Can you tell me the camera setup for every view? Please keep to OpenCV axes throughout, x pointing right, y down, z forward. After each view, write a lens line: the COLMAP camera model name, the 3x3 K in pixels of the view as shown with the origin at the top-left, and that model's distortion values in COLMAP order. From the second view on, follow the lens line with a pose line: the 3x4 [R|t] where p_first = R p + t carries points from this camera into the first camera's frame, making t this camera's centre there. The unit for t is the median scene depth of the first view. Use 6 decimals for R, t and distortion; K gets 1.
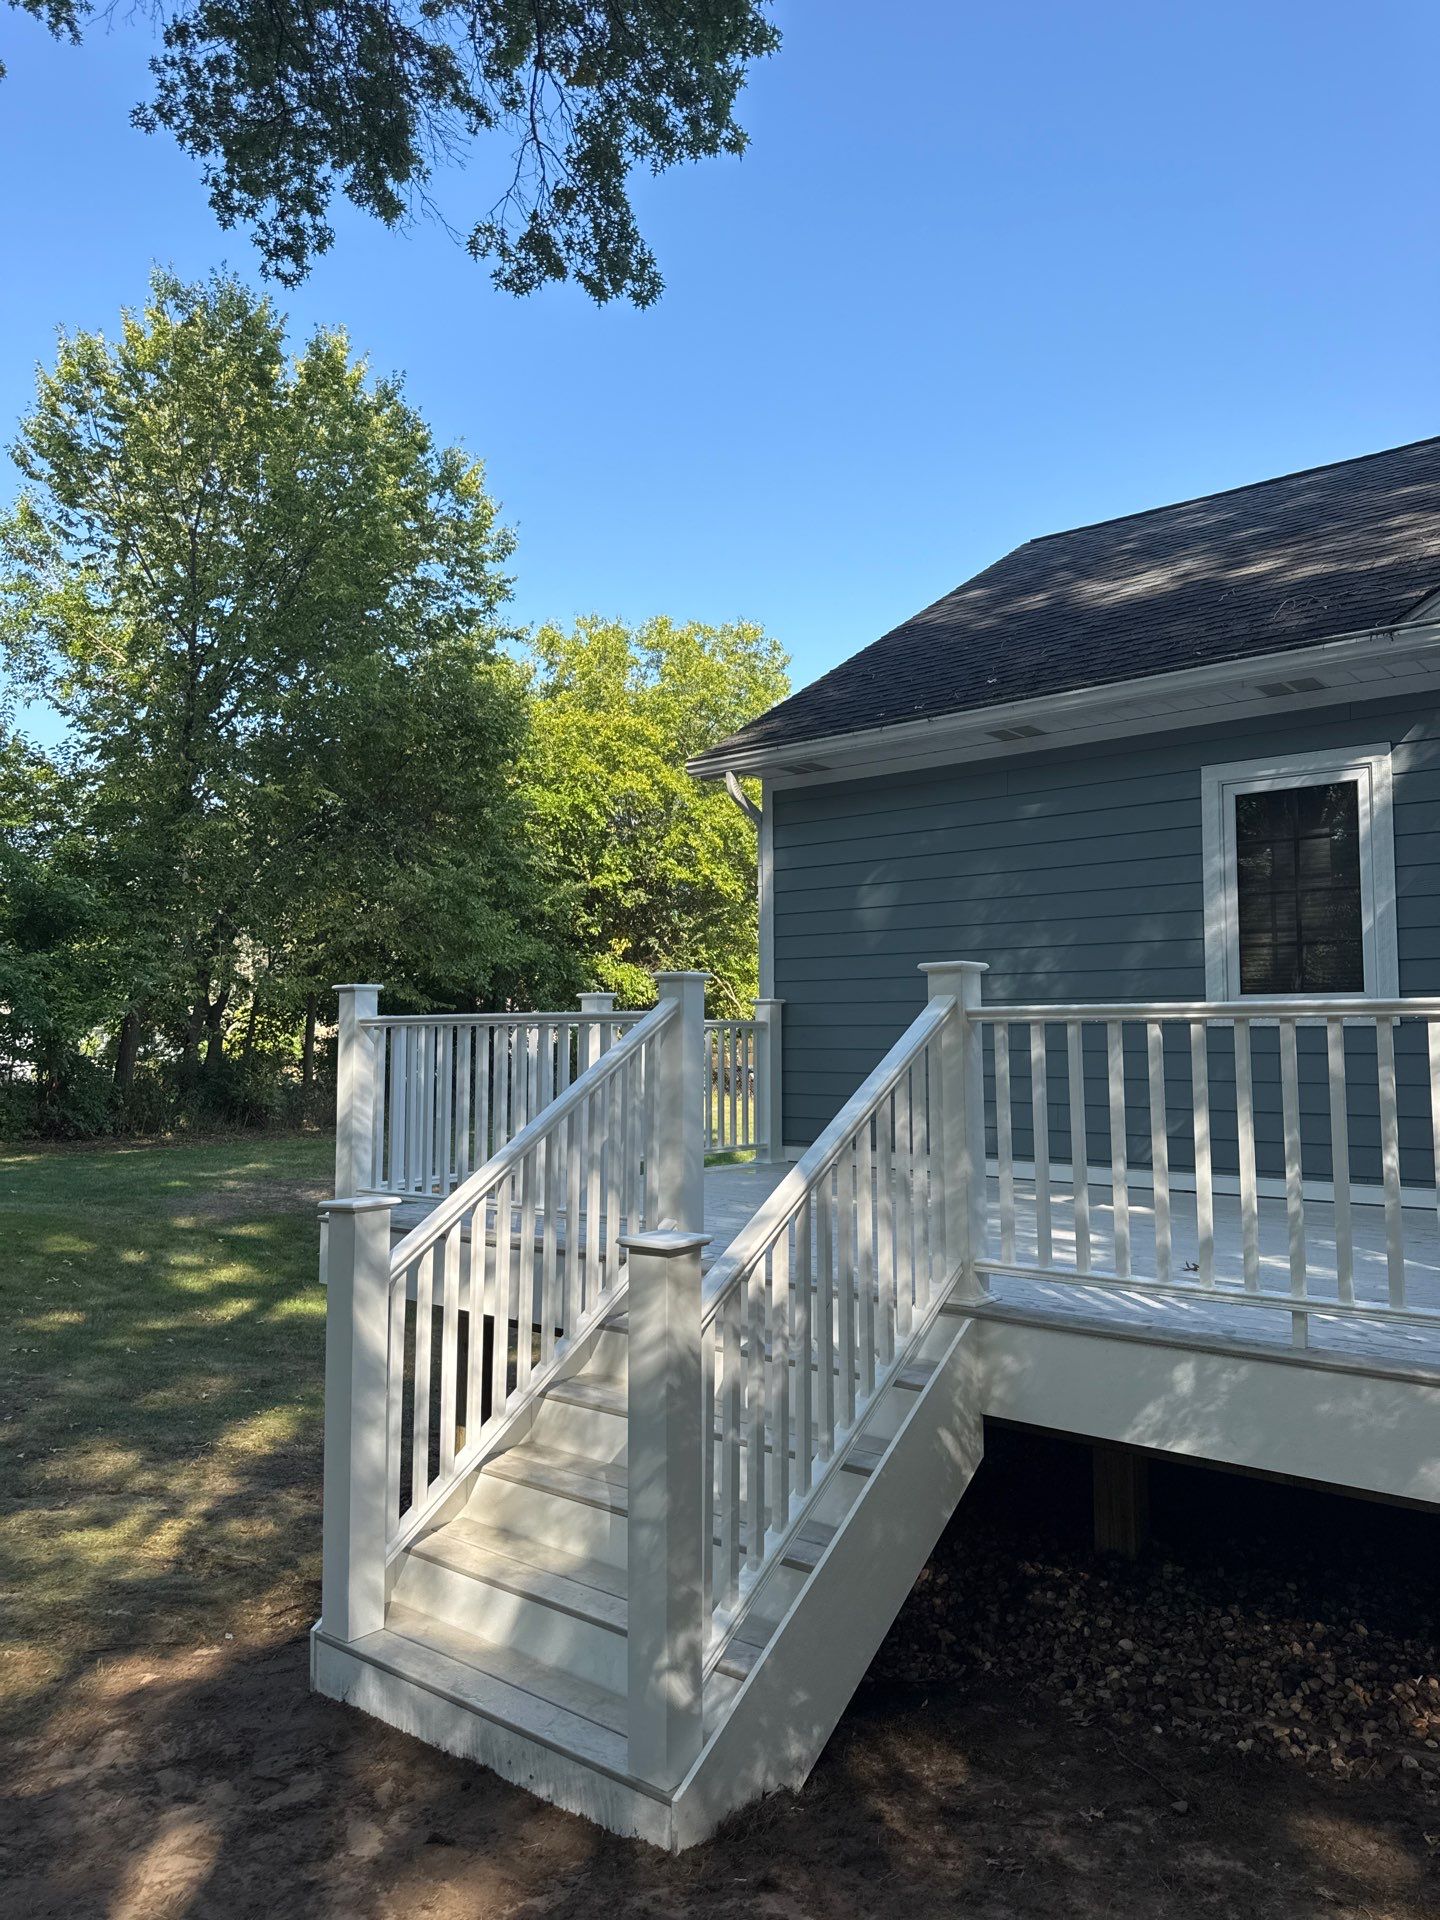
lens RADIAL K [[1326.0, 0, 720.0], [0, 1326.0, 960.0], [0, 0, 1]] dist [0.024123, -0.004972]
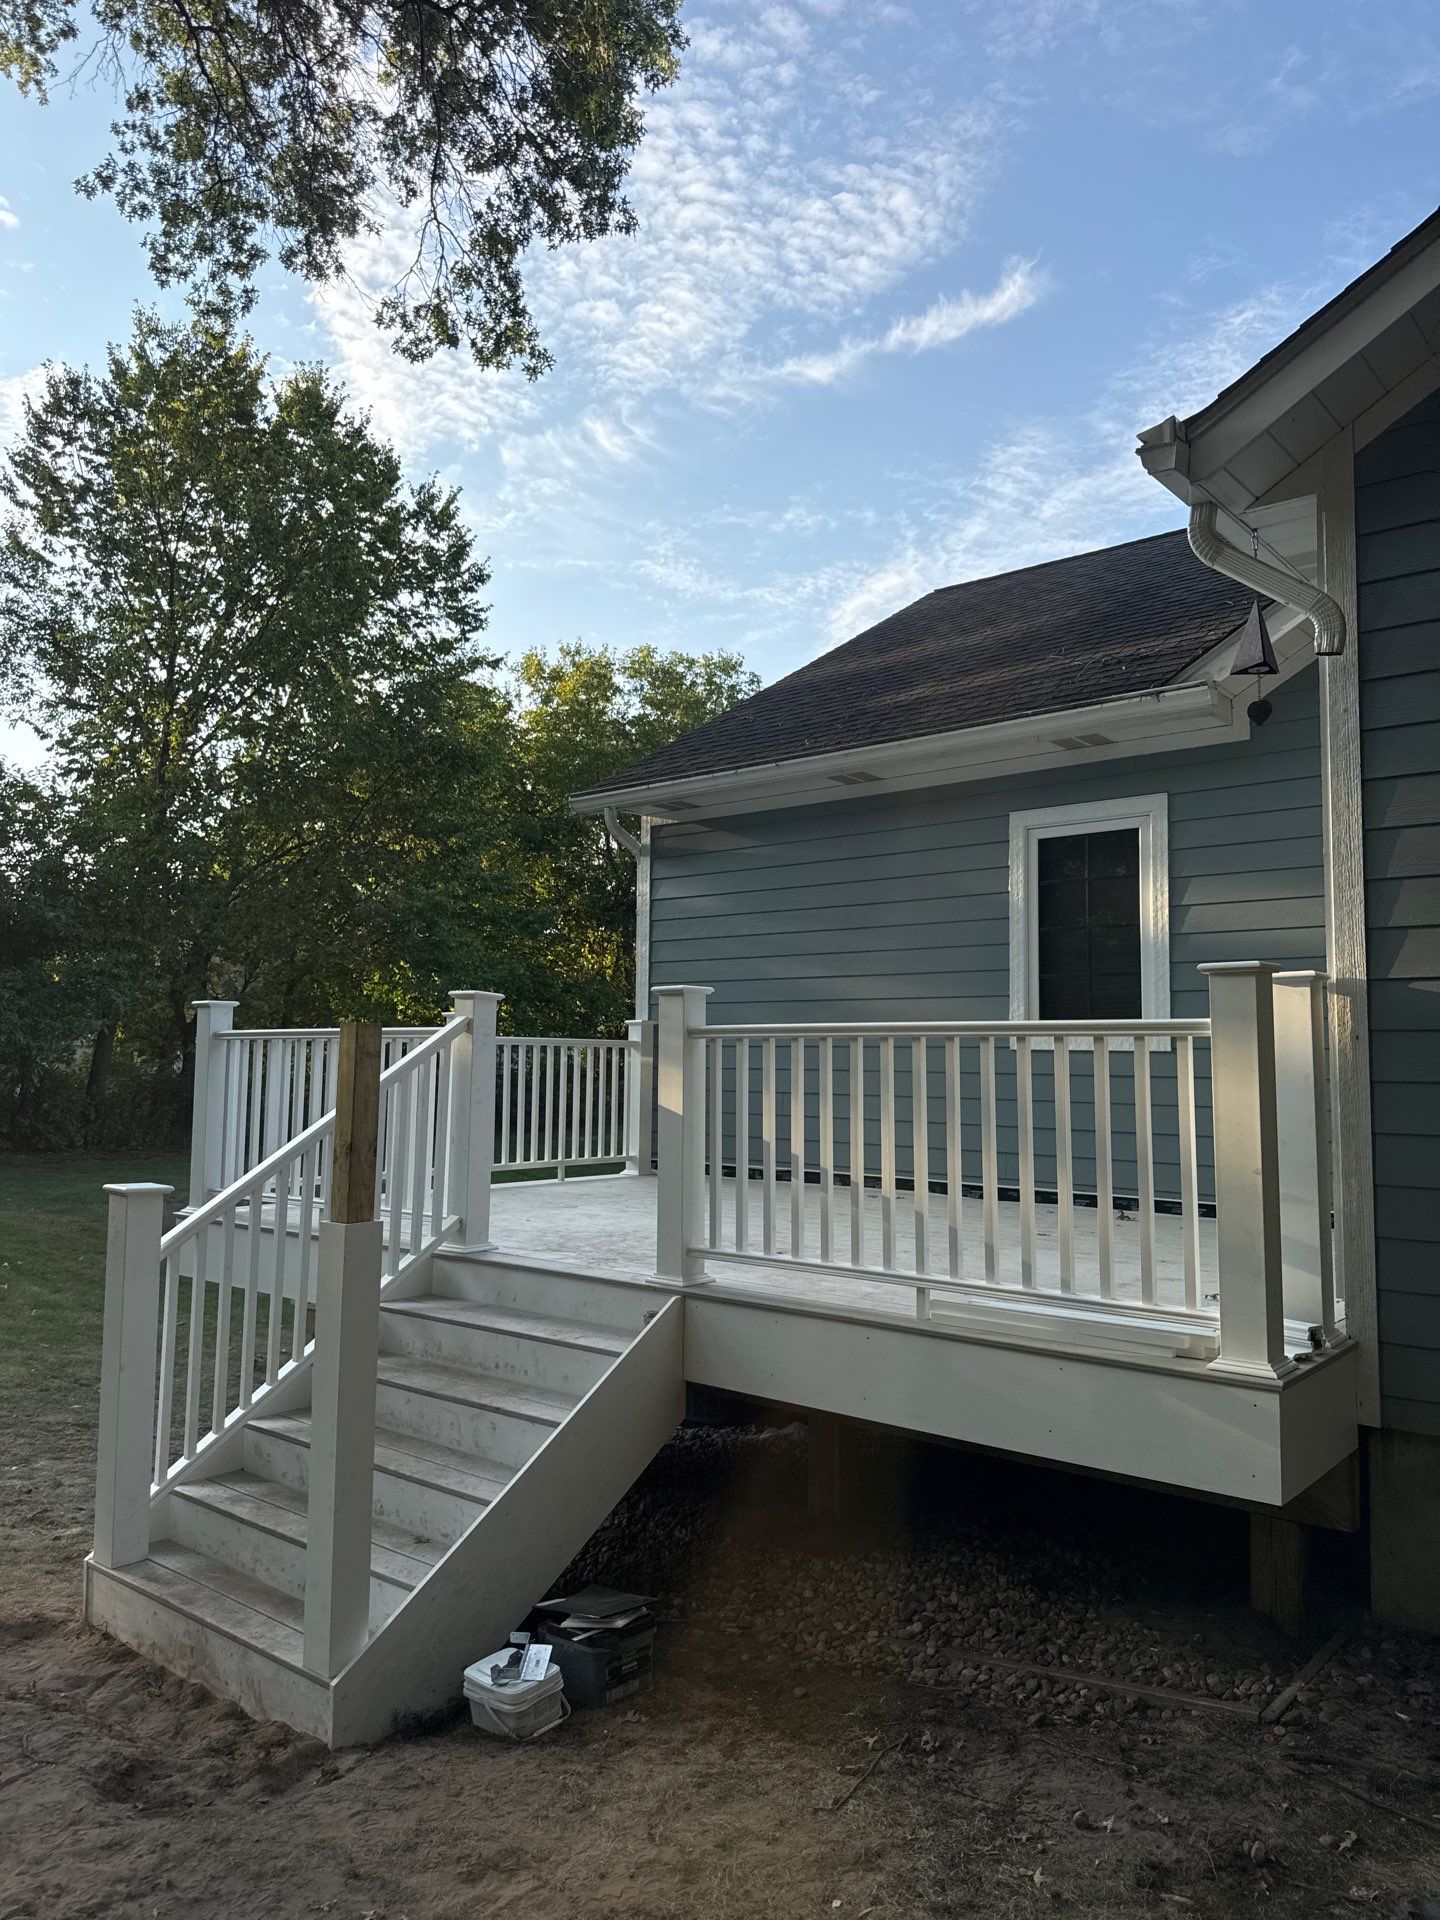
lens RADIAL K [[1330.8, 0, 720.0], [0, 1330.8, 960.0], [0, 0, 1]] dist [0.027429, -0.000317]
pose [[0.999916, 0.011312, -0.006343, 0.038618], [-0.011419, 0.999788, -0.017113, -0.000707], [0.006148, 0.017184, 0.999833, -0.027044]]
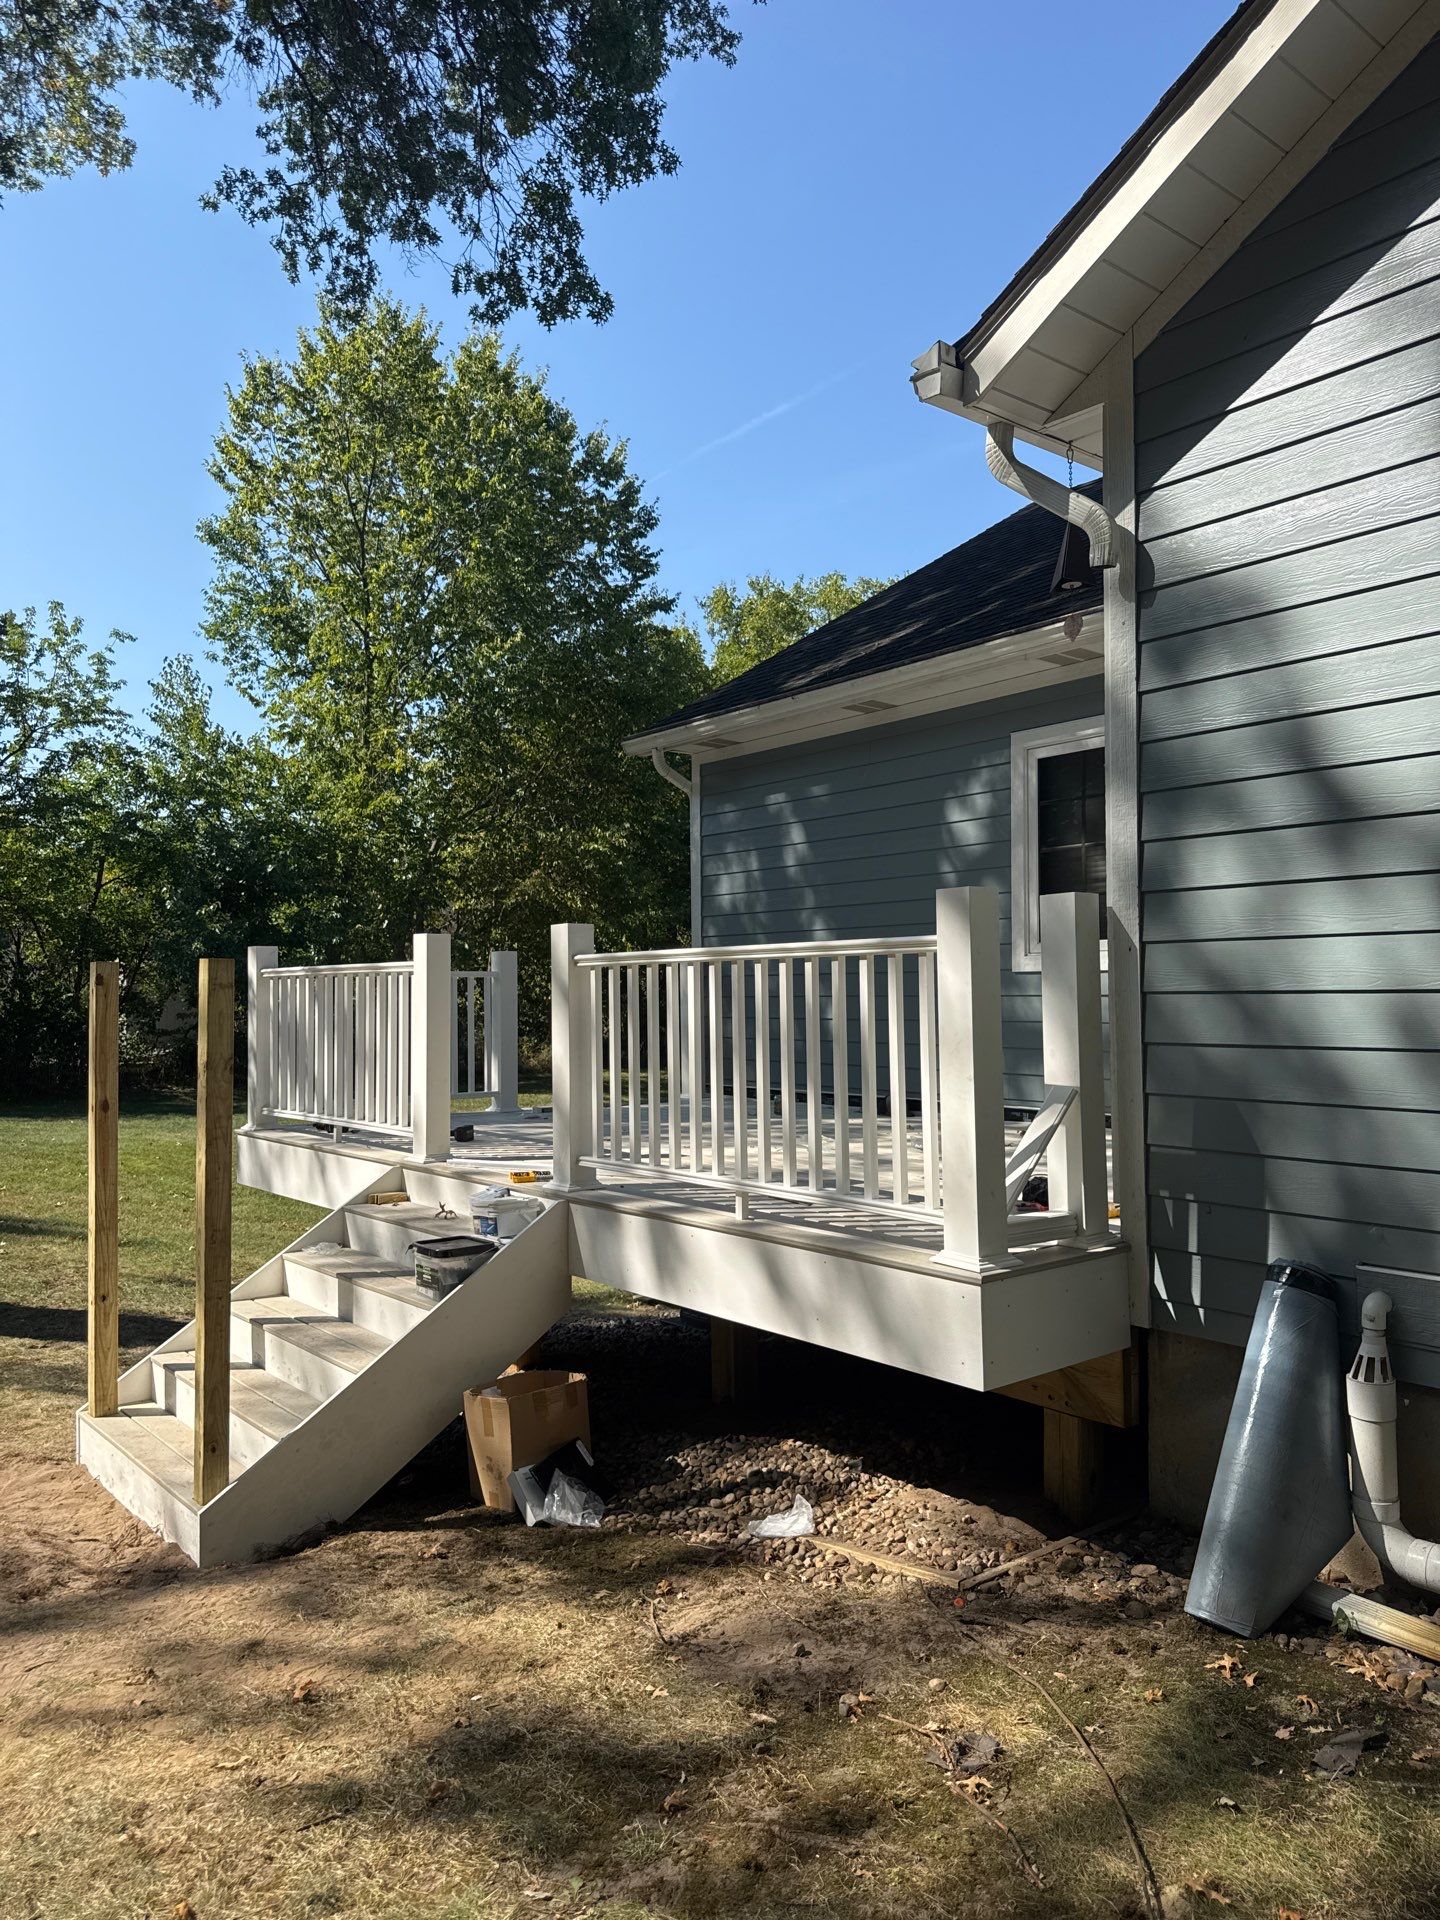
lens RADIAL K [[1317.0, 0, 720.0], [0, 1317.0, 960.0], [0, 0, 1]] dist [0.092081, -0.097408]
pose [[0.982467, -0.012498, -0.186015, 0.095666], [0.018902, 0.999287, 0.032696, -0.000039], [0.185474, -0.035638, 0.982003, -0.034152]]
